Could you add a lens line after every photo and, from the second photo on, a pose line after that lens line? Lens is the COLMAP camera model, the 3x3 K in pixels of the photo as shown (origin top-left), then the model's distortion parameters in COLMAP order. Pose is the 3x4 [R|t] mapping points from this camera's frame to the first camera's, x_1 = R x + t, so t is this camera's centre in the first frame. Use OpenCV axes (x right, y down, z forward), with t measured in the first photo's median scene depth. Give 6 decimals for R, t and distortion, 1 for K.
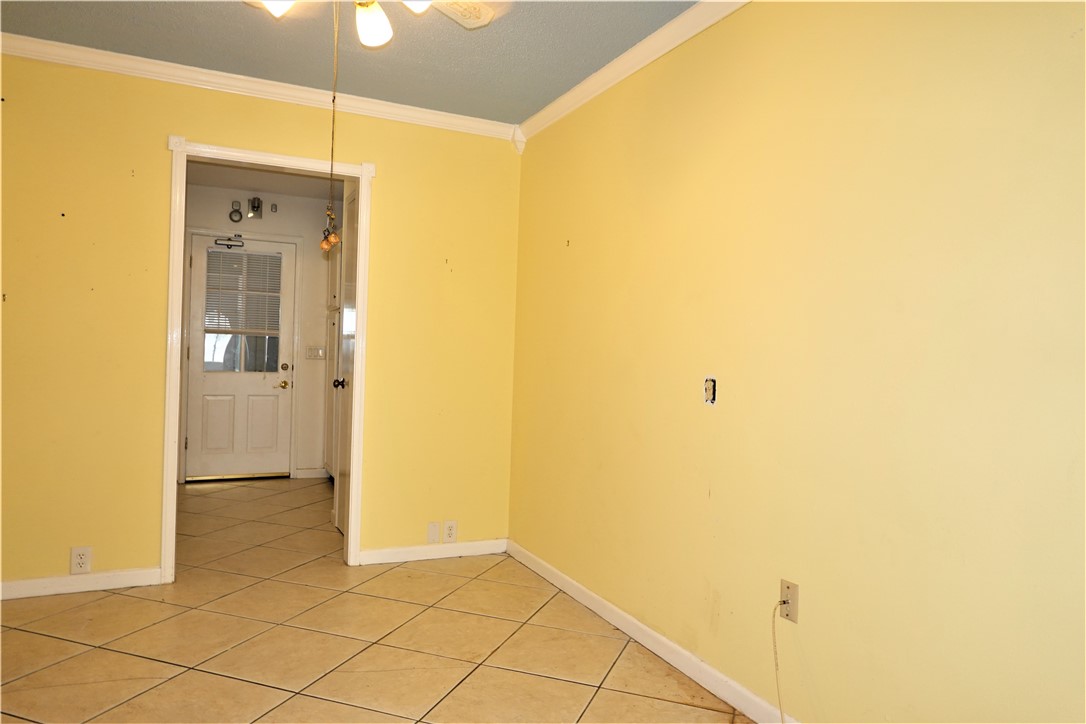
lens RADIAL K [[722.8, 0, 540.8], [0, 722.8, 359.9], [0, 0, 1]] dist [-0.002763, 0.005314]
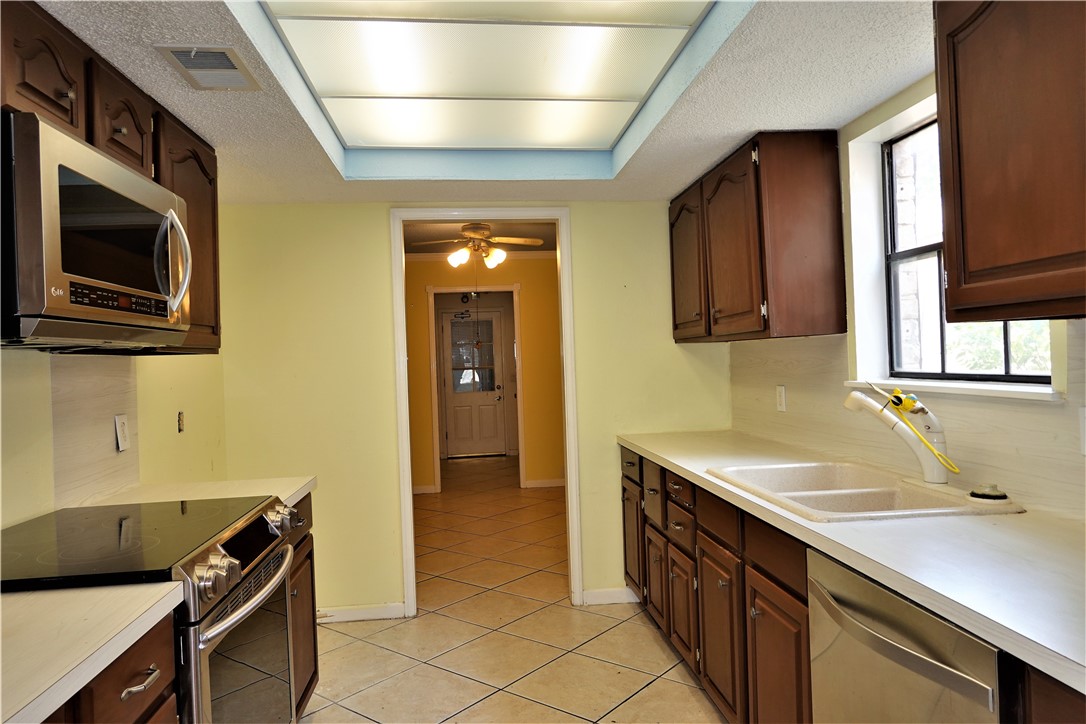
lens RADIAL K [[722.8, 0, 540.8], [0, 722.8, 359.9], [0, 0, 1]] dist [-0.002763, 0.005314]
pose [[0.940984, -0.070967, -0.330928, 0.289824], [0.066431, 0.997477, -0.025013, -0.005074], [0.331868, 0.001553, 0.943324, -0.526559]]
